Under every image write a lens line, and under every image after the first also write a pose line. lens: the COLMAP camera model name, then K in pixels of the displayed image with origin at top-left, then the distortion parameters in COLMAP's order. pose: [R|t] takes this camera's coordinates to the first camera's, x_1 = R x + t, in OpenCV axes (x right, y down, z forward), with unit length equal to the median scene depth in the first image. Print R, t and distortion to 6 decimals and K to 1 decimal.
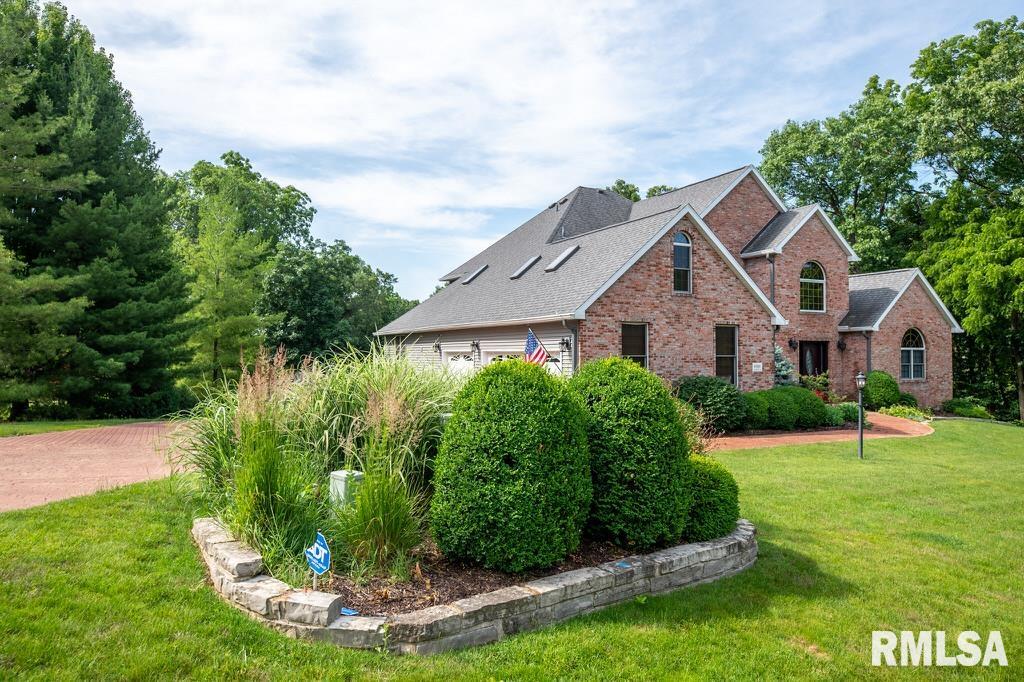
lens RADIAL K [[711.6, 0, 512.0], [0, 711.6, 341.0], [0, 0, 1]] dist [0.000255, 0.000080]
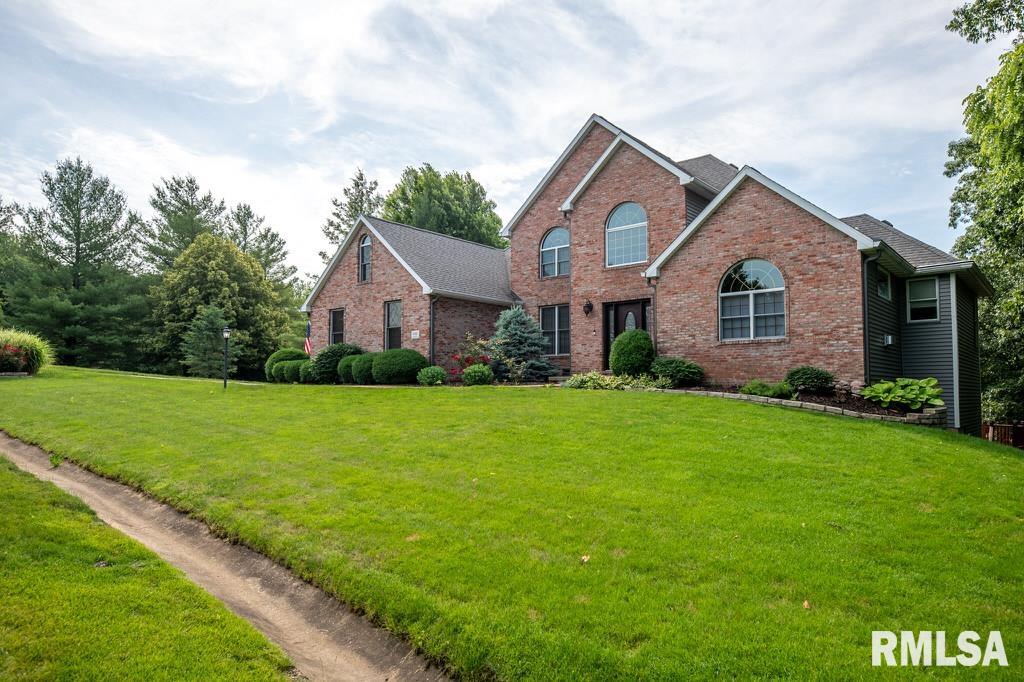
lens RADIAL K [[654.5, 0, 512.0], [0, 654.5, 341.0], [0, 0, 1]] dist [-0.000151, -0.000066]
pose [[0.345208, -0.075270, -0.935503, 1.355877], [0.013656, 0.997076, -0.075185, 0.126190], [0.938427, 0.013180, 0.345226, 0.786805]]
